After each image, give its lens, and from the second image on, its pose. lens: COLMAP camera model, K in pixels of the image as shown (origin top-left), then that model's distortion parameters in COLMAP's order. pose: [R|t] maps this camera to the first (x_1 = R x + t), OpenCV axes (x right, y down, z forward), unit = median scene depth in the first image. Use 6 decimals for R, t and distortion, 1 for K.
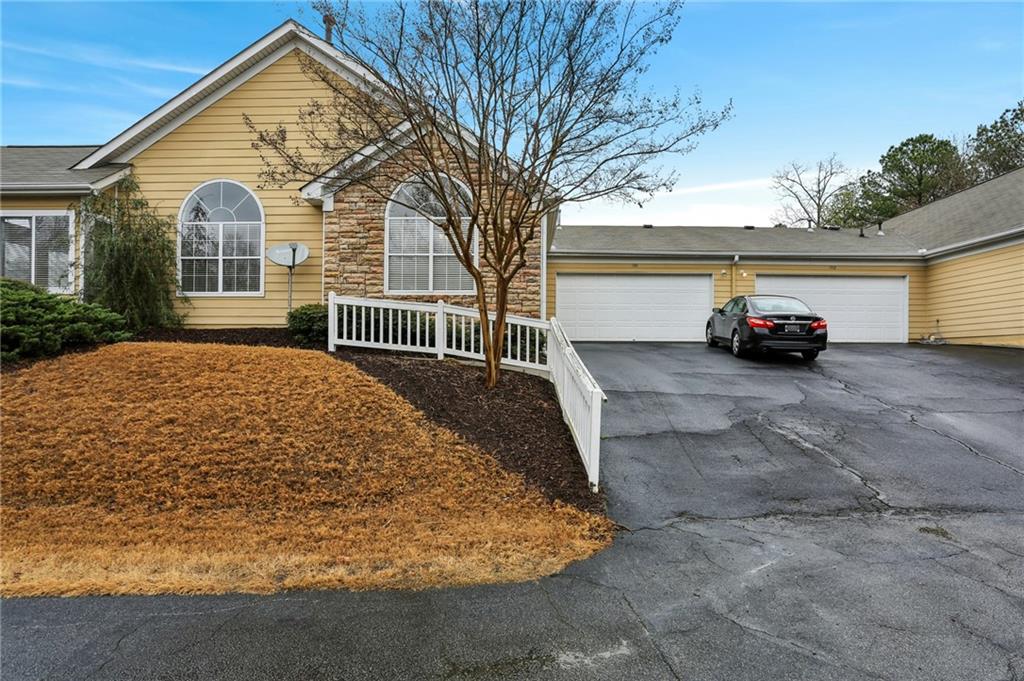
lens RADIAL K [[515.1, 0, 514.1], [0, 515.1, 335.8], [0, 0, 1]] dist [-0.080770, 0.038783]
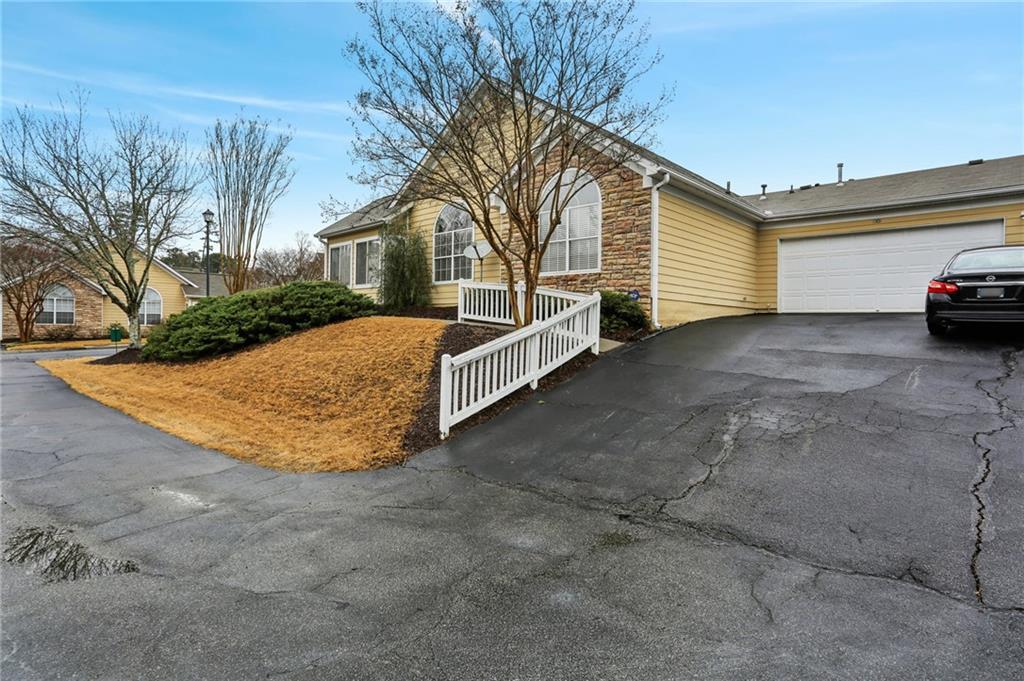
lens RADIAL K [[447.5, 0, 496.6], [0, 447.5, 339.5], [0, 0, 1]] dist [-0.061431, 0.020735]
pose [[0.779338, 0.026585, -0.626040, 0.372681], [0.016463, 0.997886, 0.062870, 0.001422], [0.626388, -0.059303, 0.777253, 0.101359]]
